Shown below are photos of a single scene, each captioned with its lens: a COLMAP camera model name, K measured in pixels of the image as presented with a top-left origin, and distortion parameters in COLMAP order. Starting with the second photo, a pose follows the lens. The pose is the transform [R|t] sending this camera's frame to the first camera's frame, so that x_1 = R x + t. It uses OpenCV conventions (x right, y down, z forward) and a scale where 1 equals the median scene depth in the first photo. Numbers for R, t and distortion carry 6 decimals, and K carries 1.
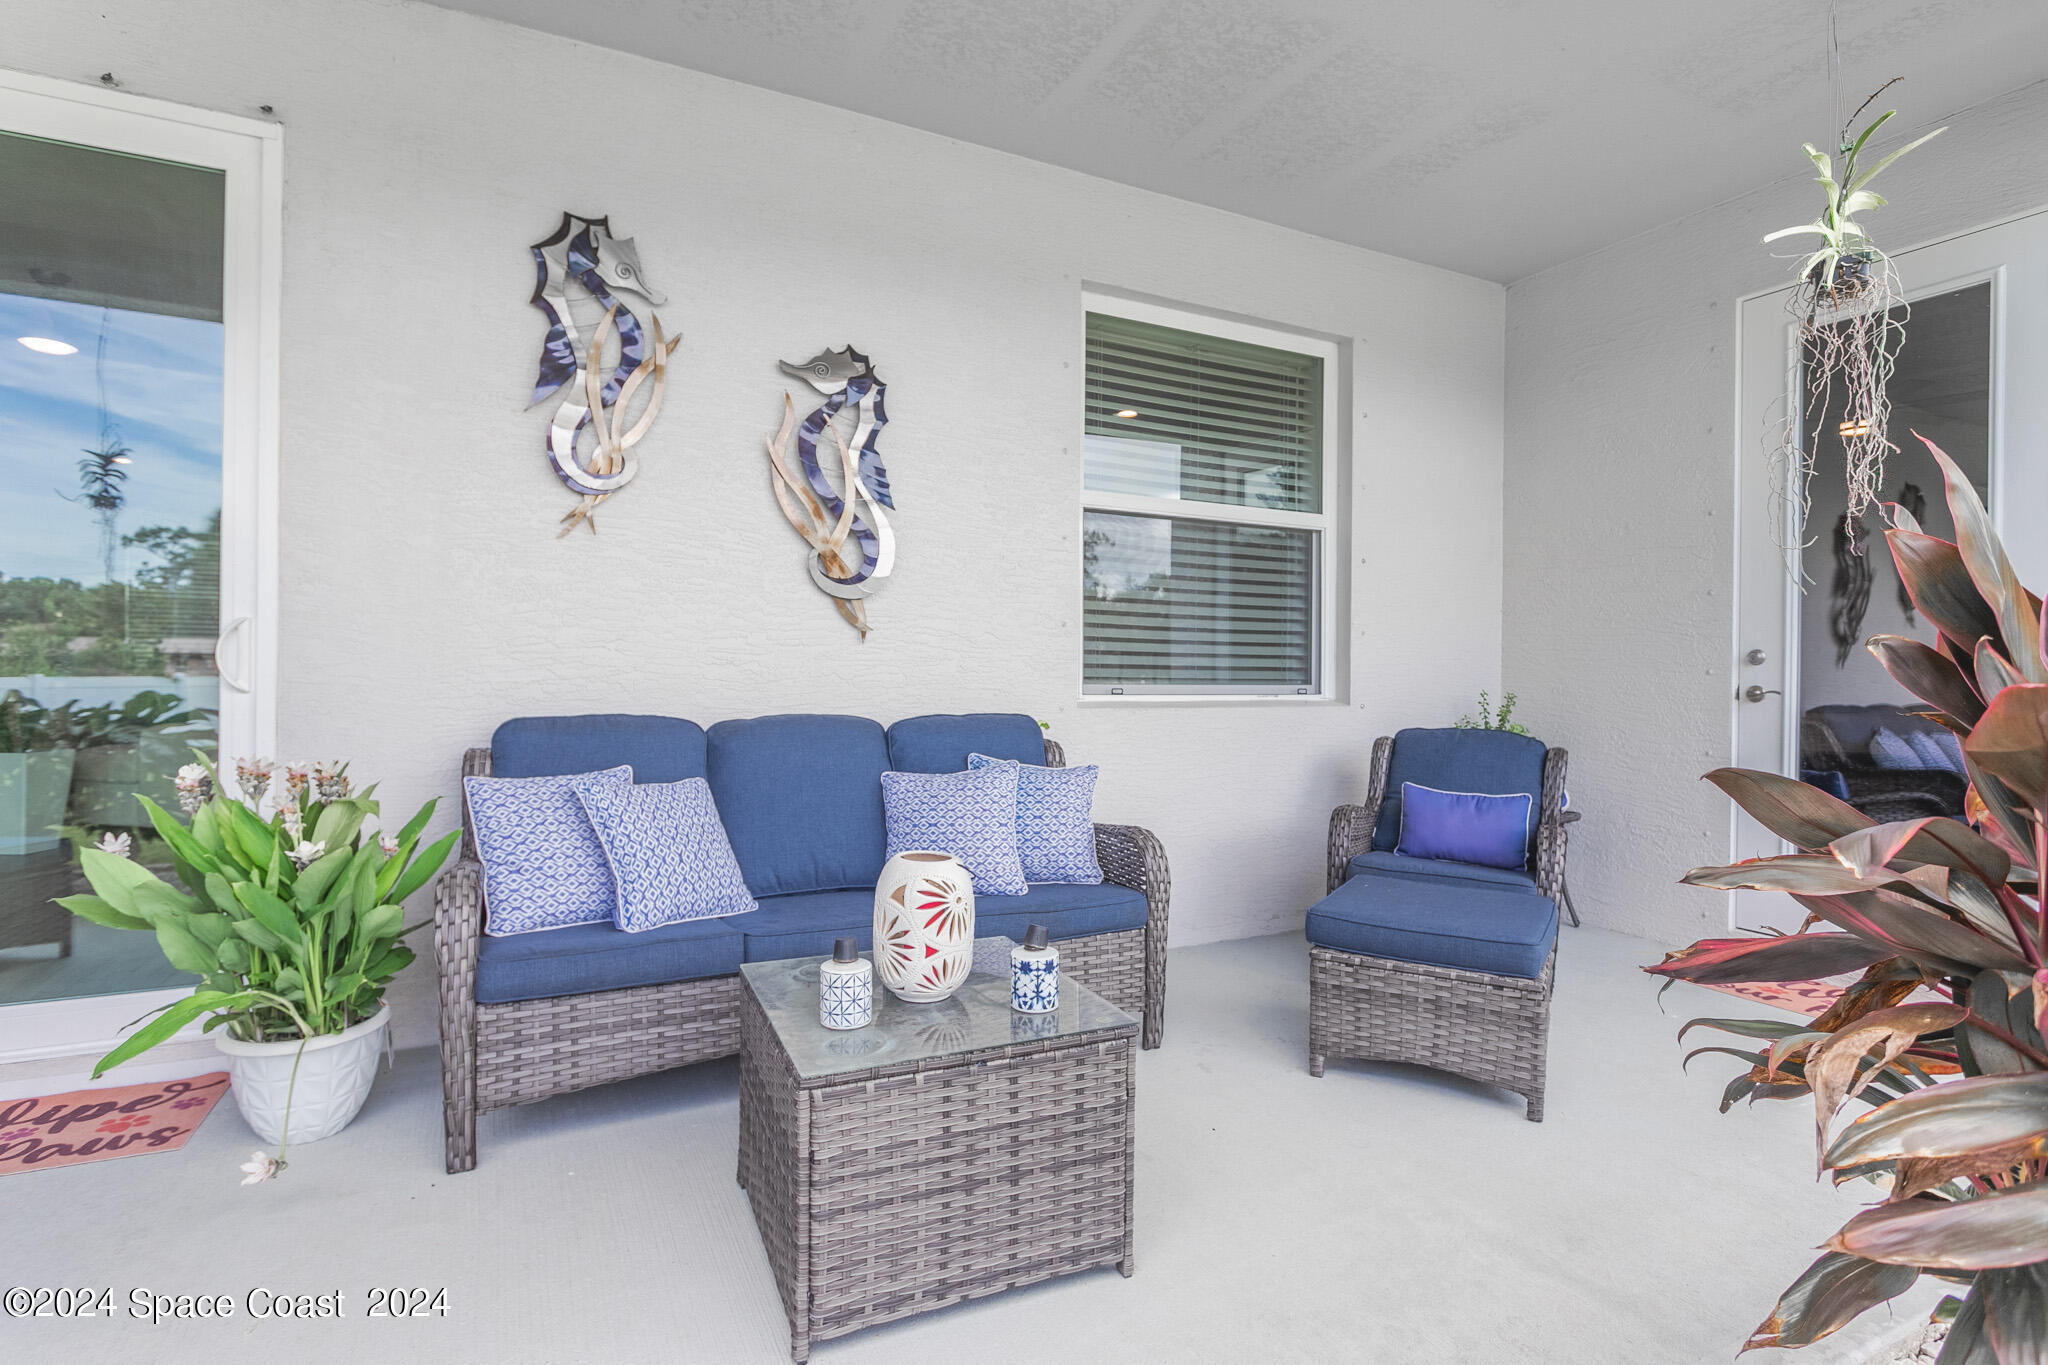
lens RADIAL K [[985.8, 0, 1024.0], [0, 985.8, 682.5], [0, 0, 1]] dist [-0.020257, 0.007739]
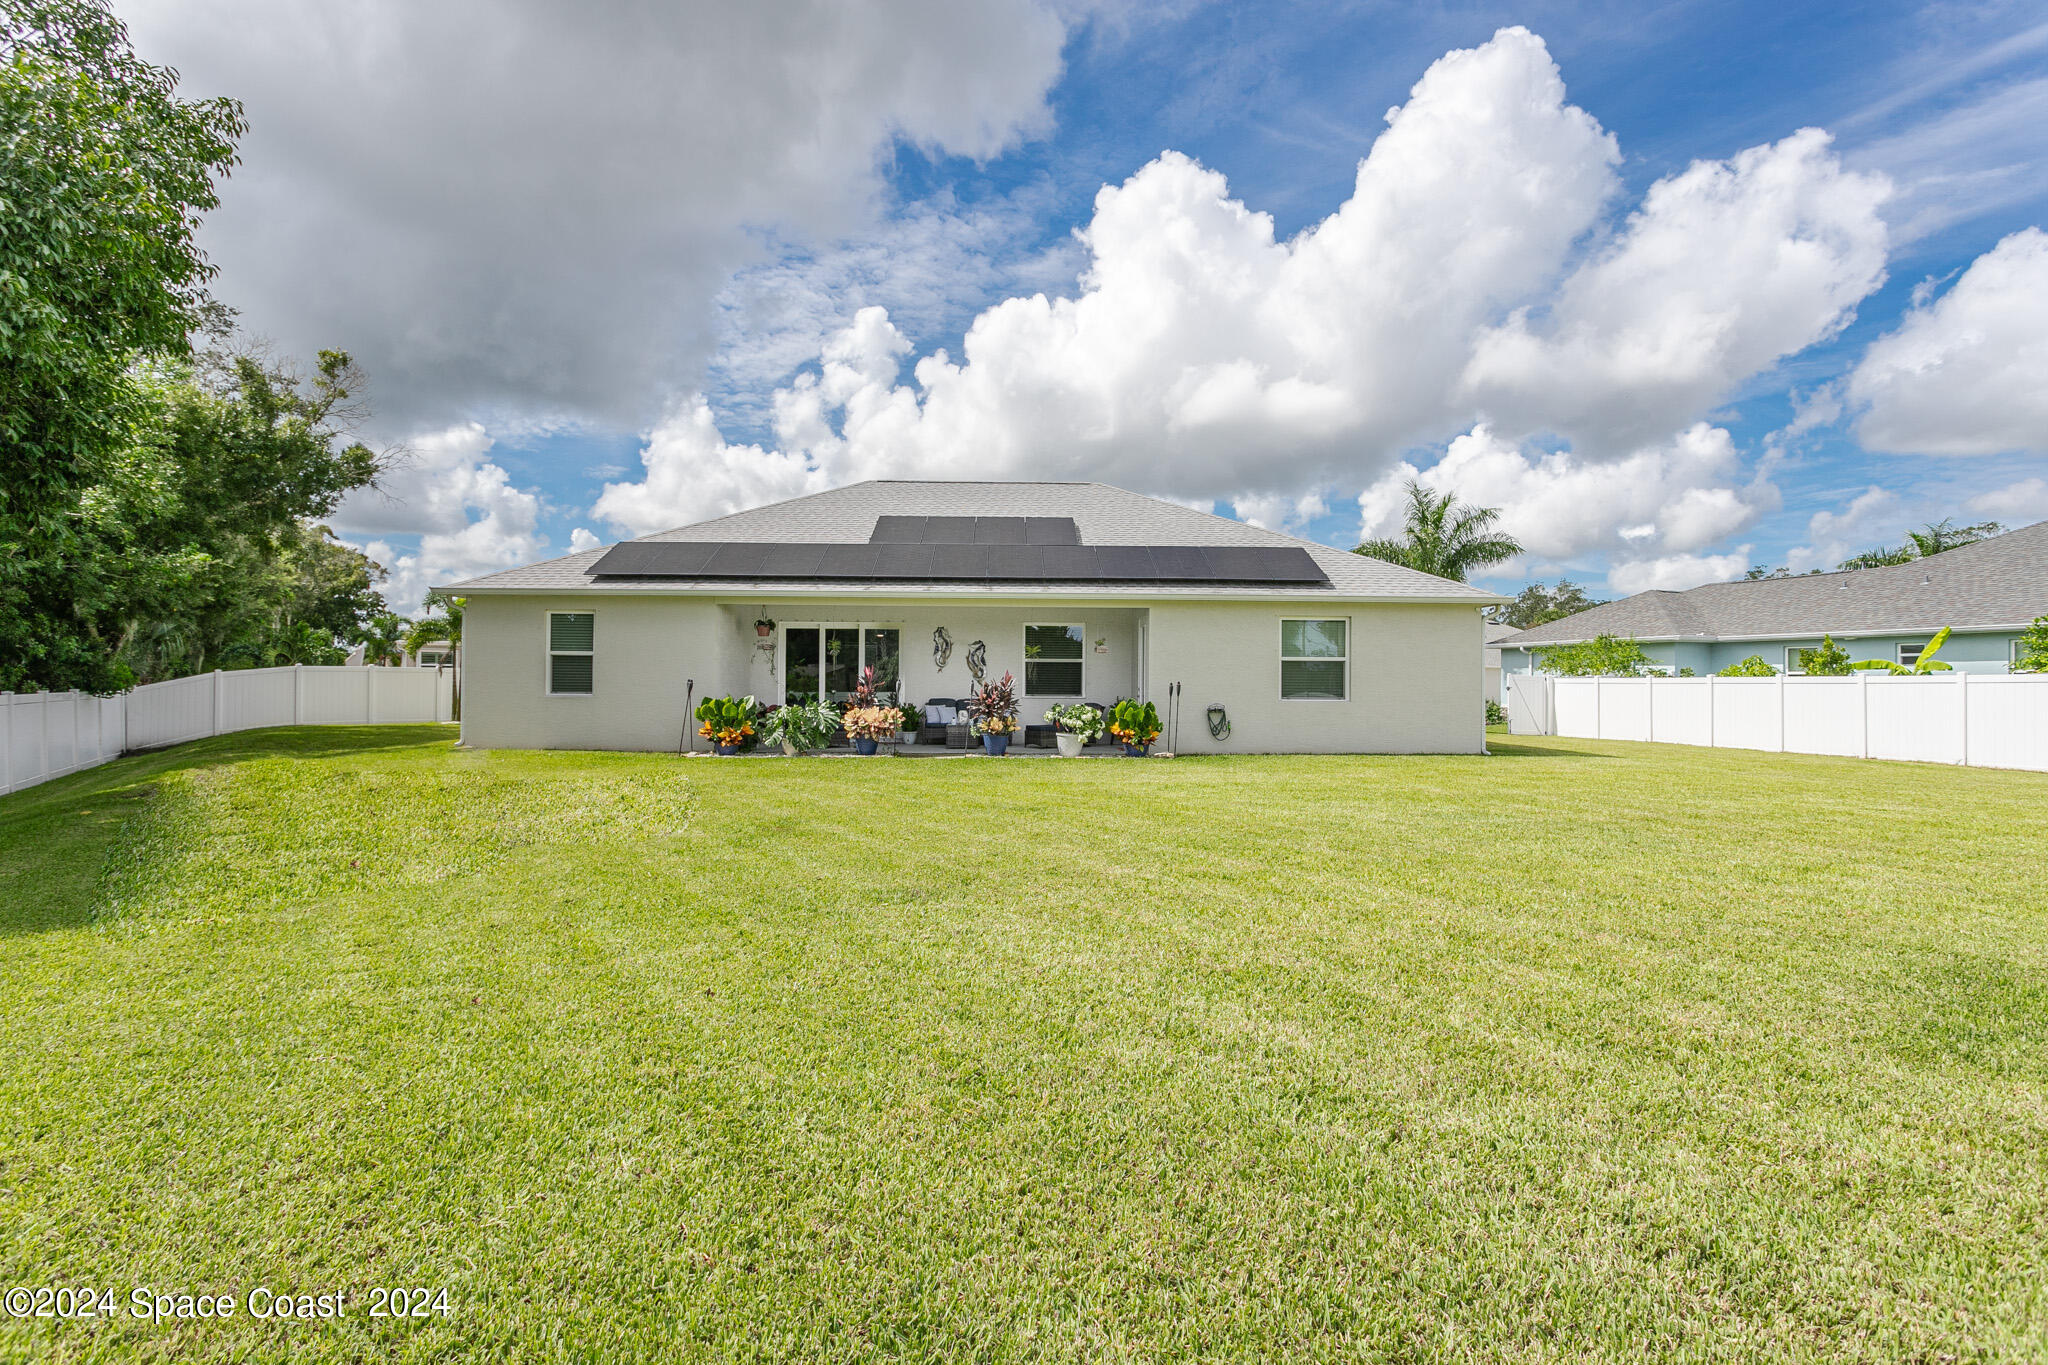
lens RADIAL K [[985.8, 0, 1024.0], [0, 985.8, 682.5], [0, 0, 1]] dist [-0.020257, 0.007739]
pose [[0.896011, -0.005699, -0.443995, 3.520796], [-0.002084, 0.999853, -0.017039, 0.043232], [0.444027, 0.016192, 0.895867, -5.536182]]
